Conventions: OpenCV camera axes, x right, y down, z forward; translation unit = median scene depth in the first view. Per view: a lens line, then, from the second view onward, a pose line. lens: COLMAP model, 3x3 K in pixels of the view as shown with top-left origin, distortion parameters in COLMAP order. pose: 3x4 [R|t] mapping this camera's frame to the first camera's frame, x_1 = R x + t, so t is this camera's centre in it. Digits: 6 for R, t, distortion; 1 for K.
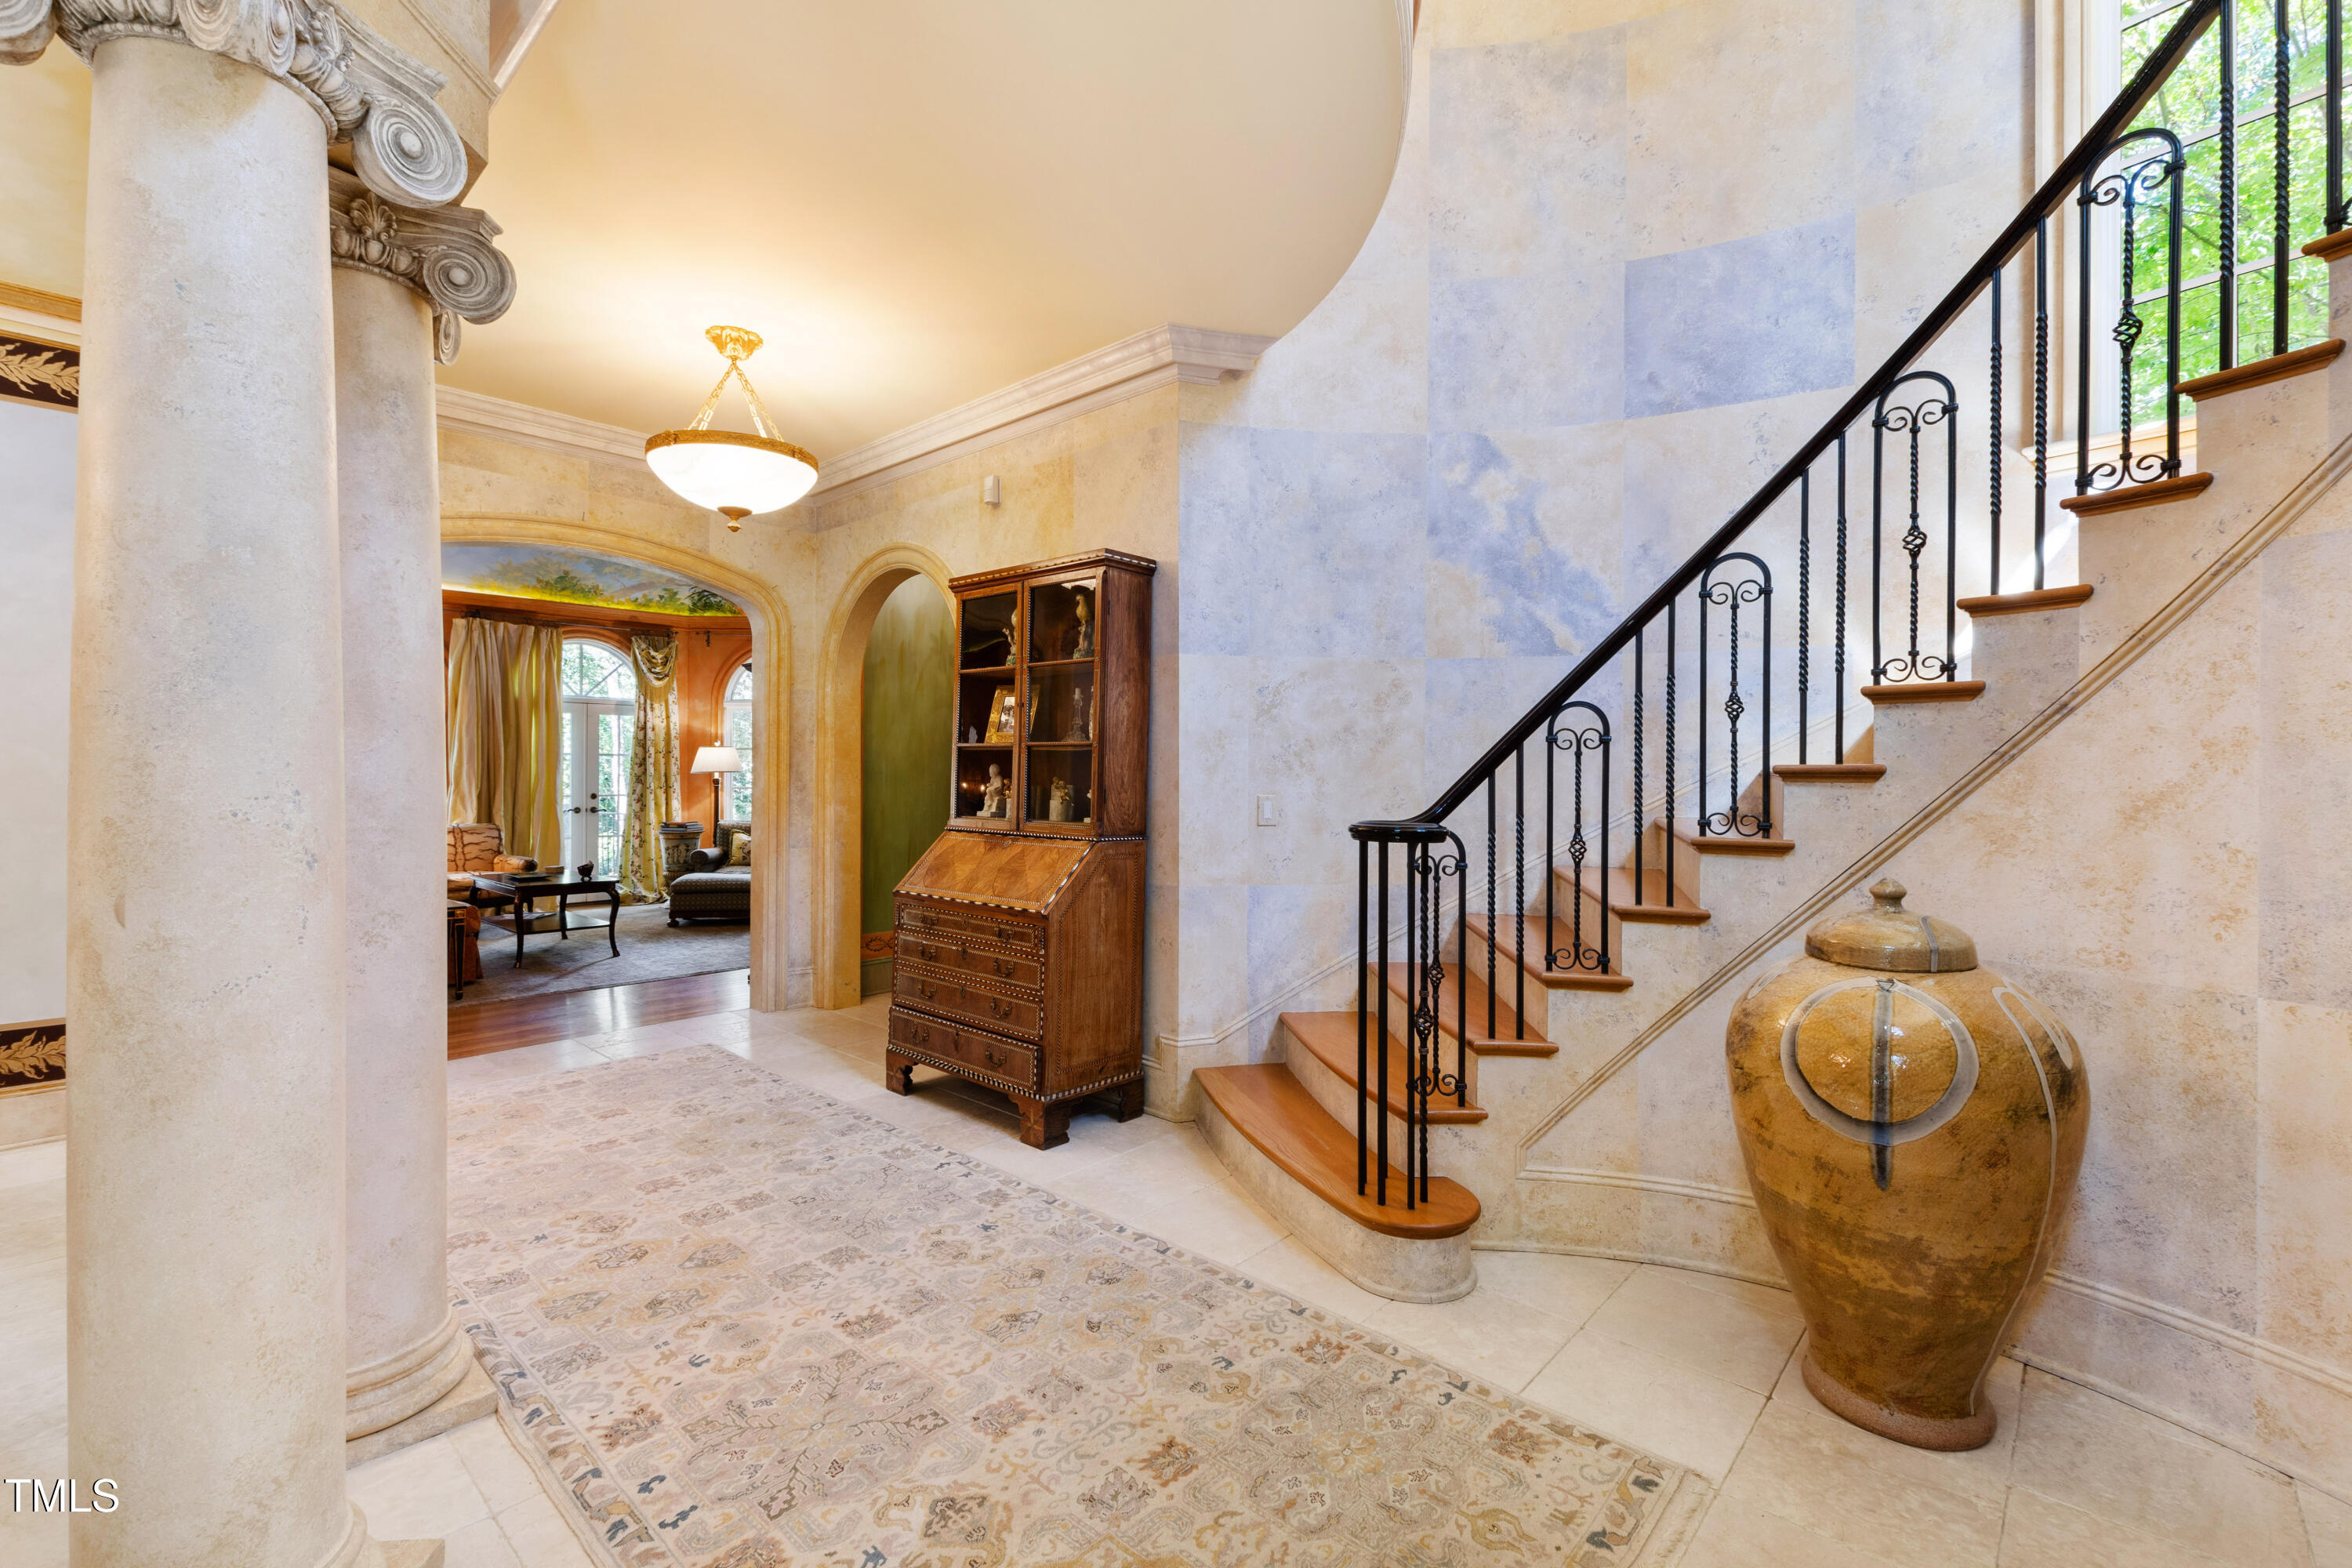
lens RADIAL K [[1014.7, 0, 1158.3], [0, 1014.7, 782.2], [0, 0, 1]] dist [0.004286, -0.000301]
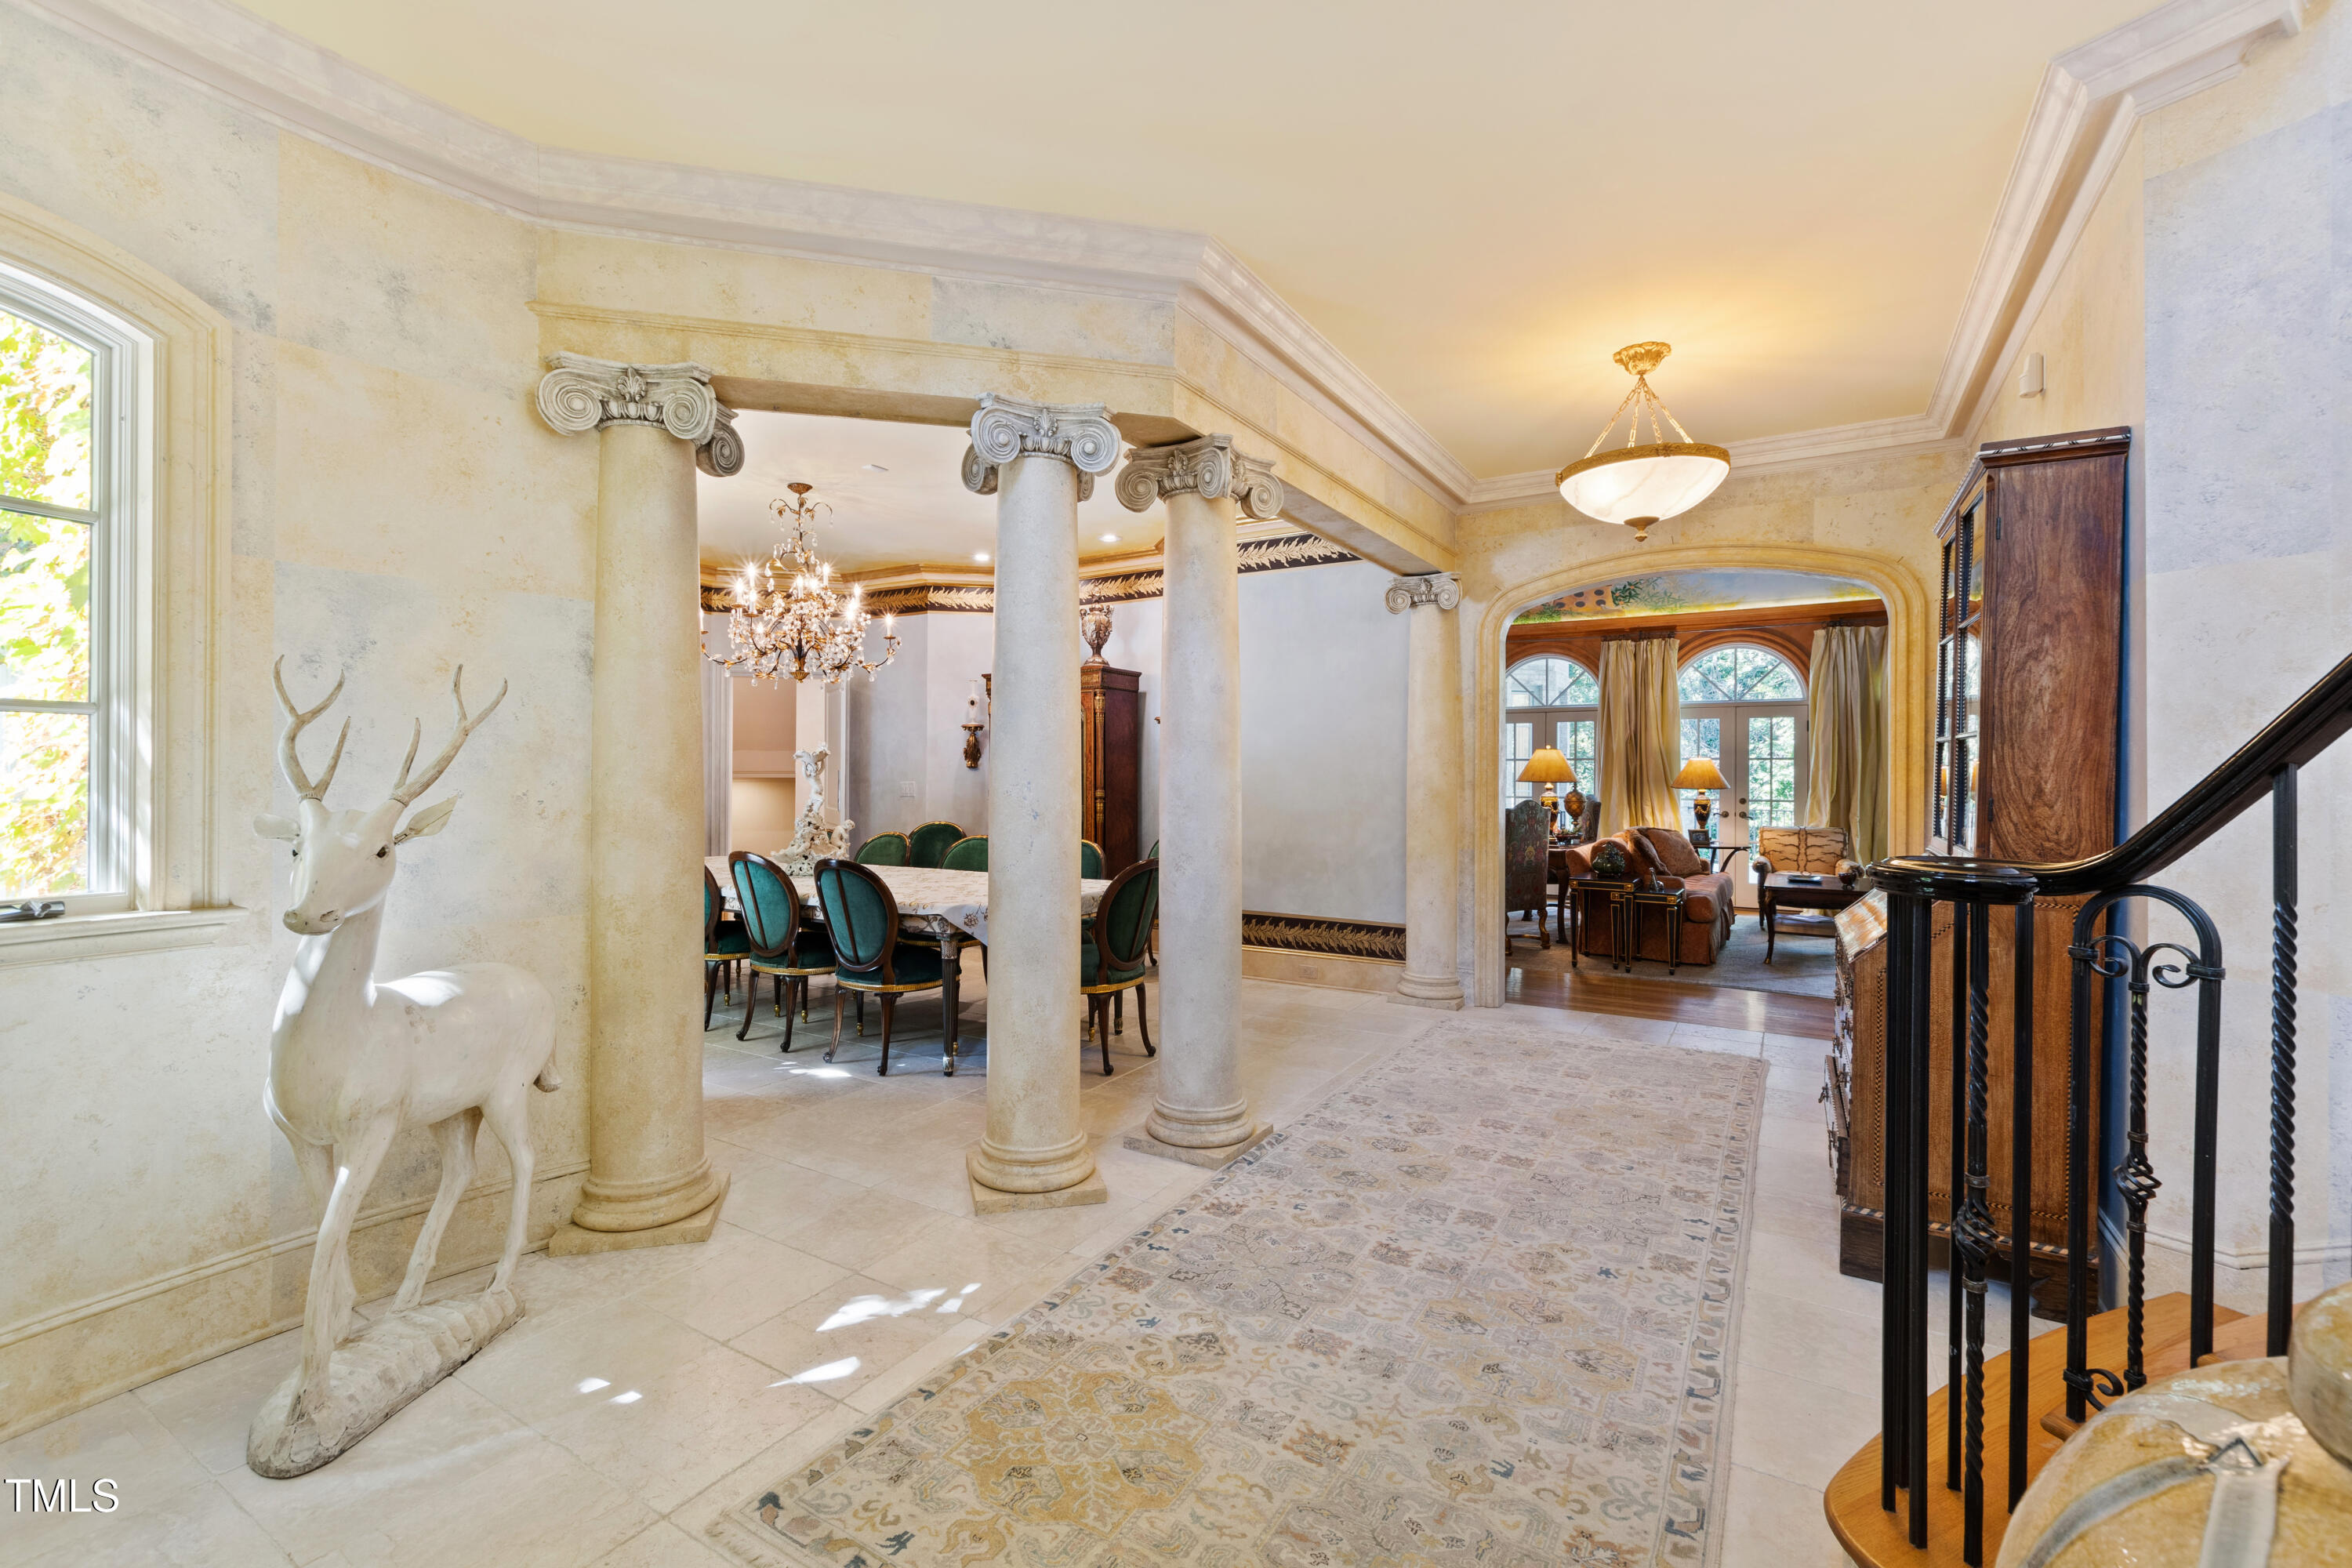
lens RADIAL K [[1014.7, 0, 1155.0], [0, 1014.7, 778.9], [0, 0, 1]] dist [0.004286, -0.000301]
pose [[0.185570, 0.002846, -0.982627, 0.515441], [-0.012427, 0.999923, 0.000549, -0.000830], [0.982553, 0.012109, 0.185591, 0.336556]]
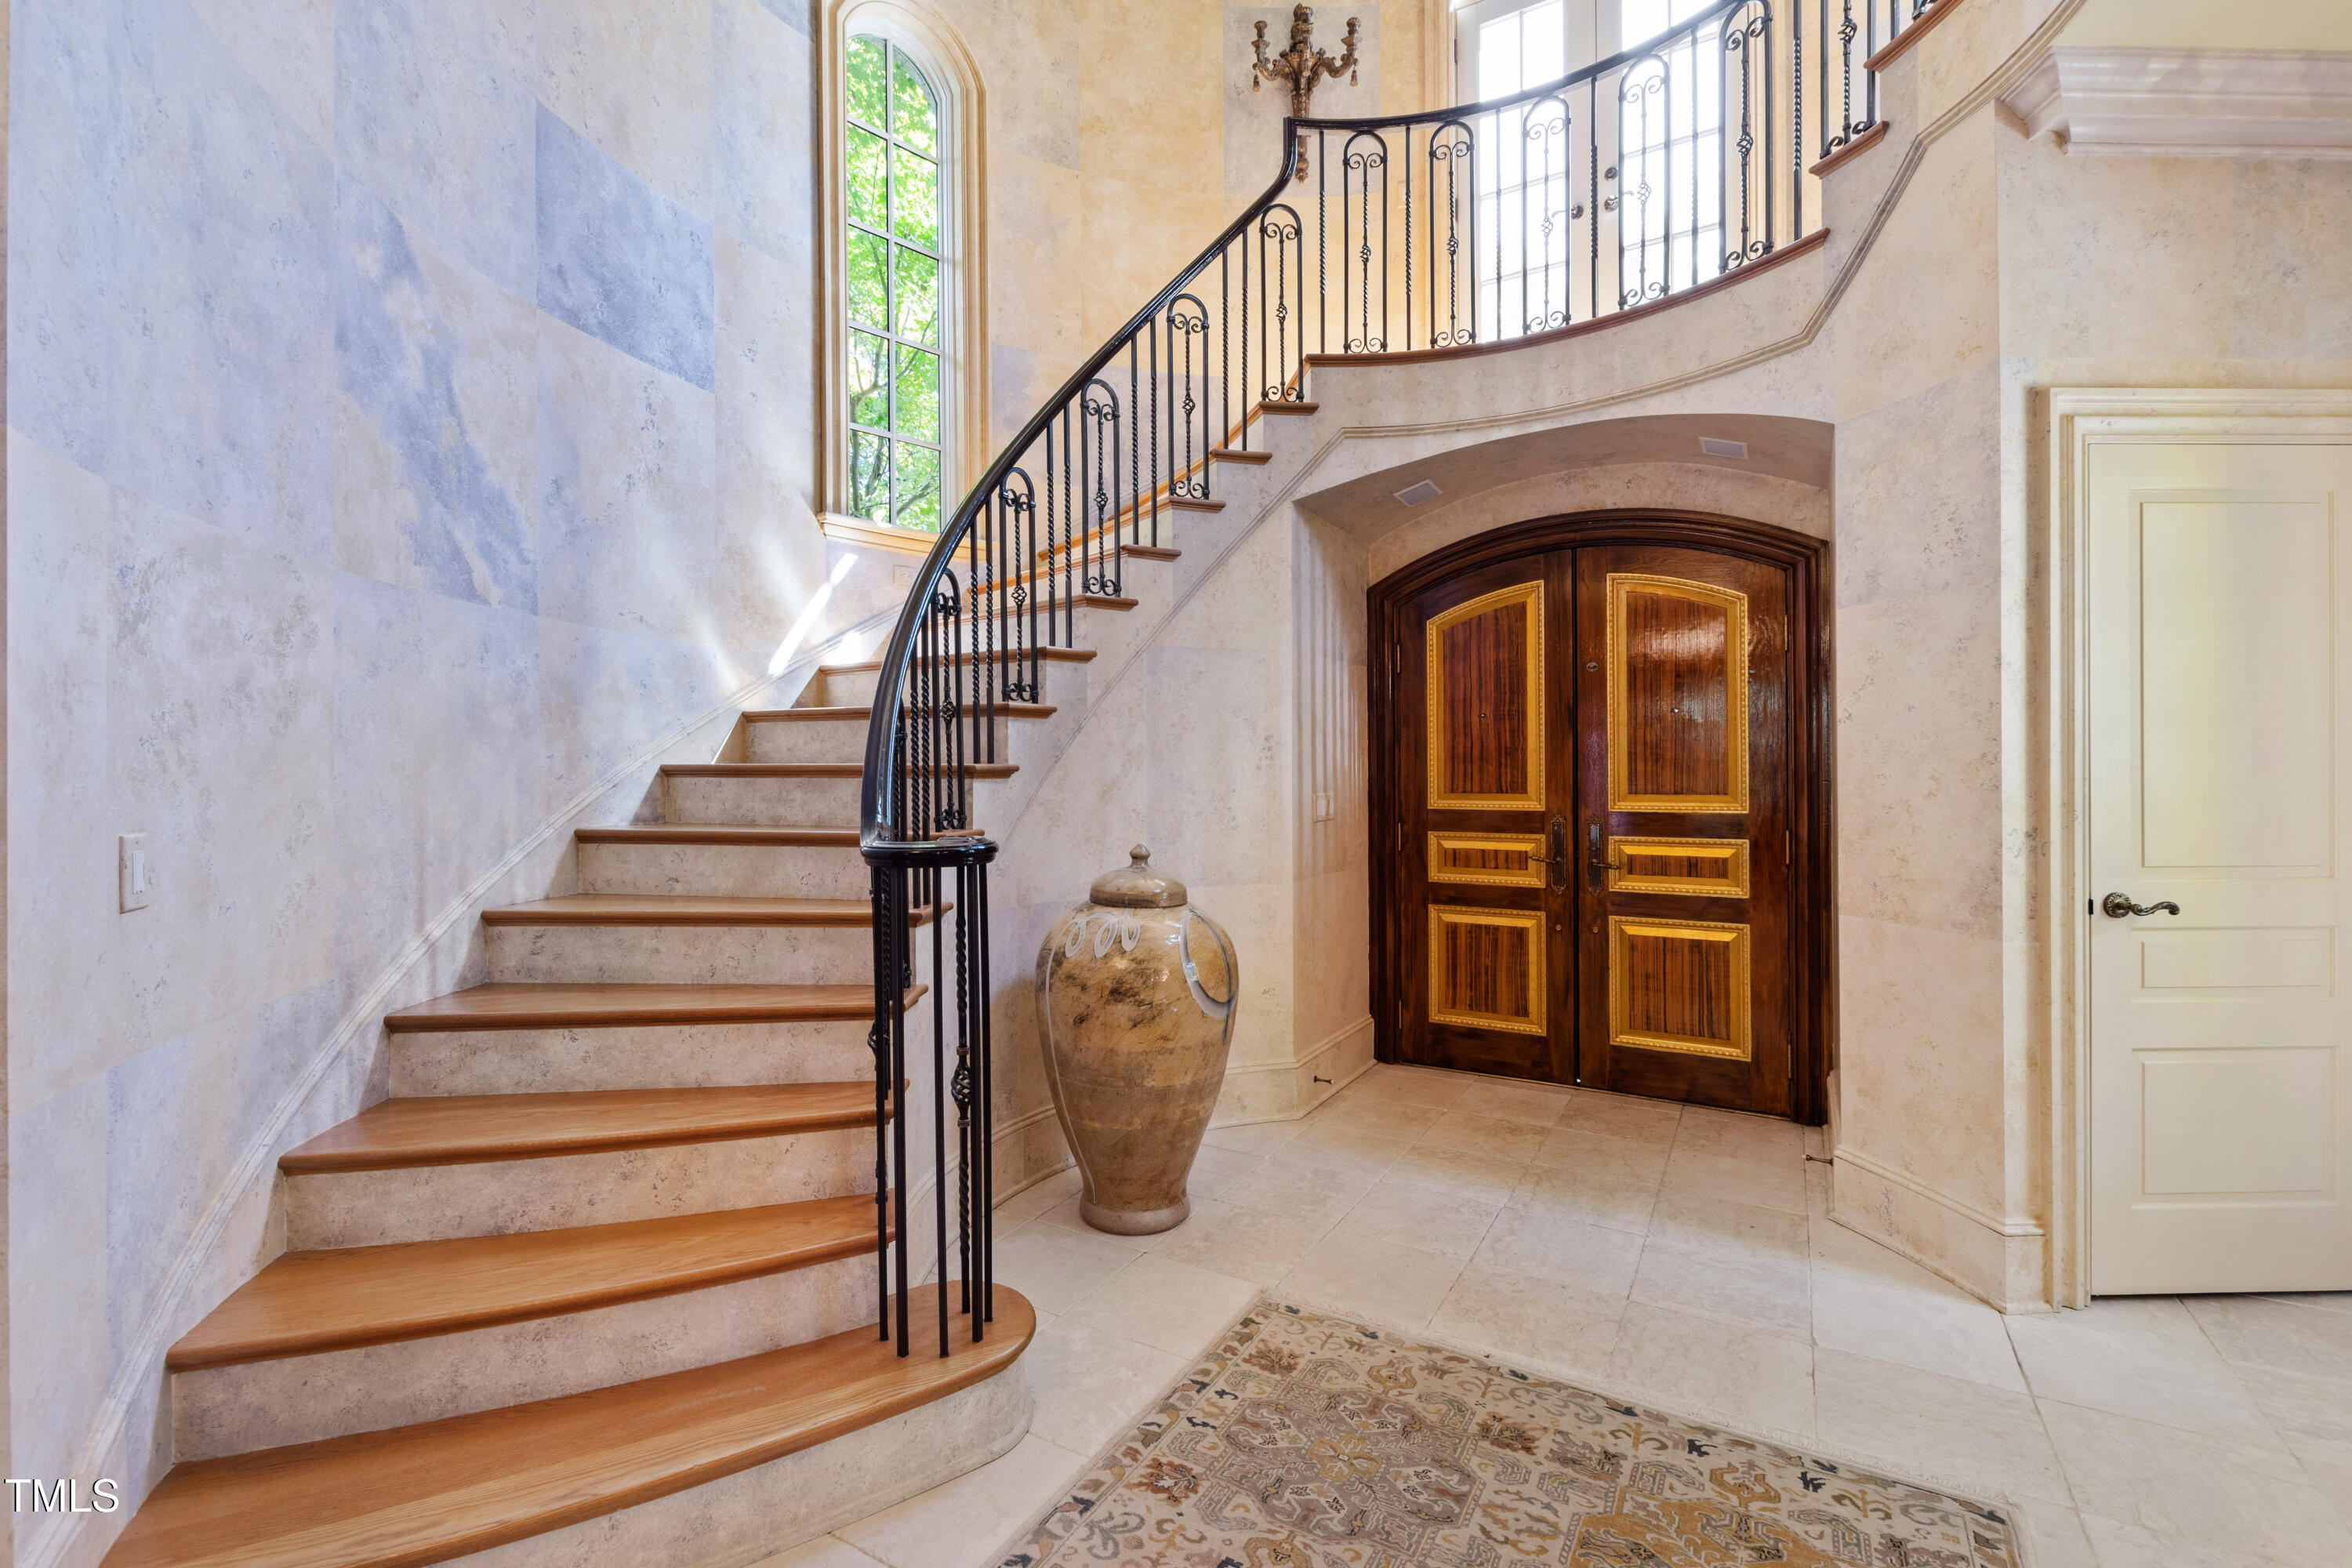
lens RADIAL K [[1014.7, 0, 1181.4], [0, 1014.7, 772.3], [0, 0, 1]] dist [0.004286, -0.000301]
pose [[-0.202544, -0.006232, 0.979253, -0.399888], [0.013419, 0.999868, 0.009138, -0.010949], [-0.979181, 0.014992, -0.202433, 0.718223]]
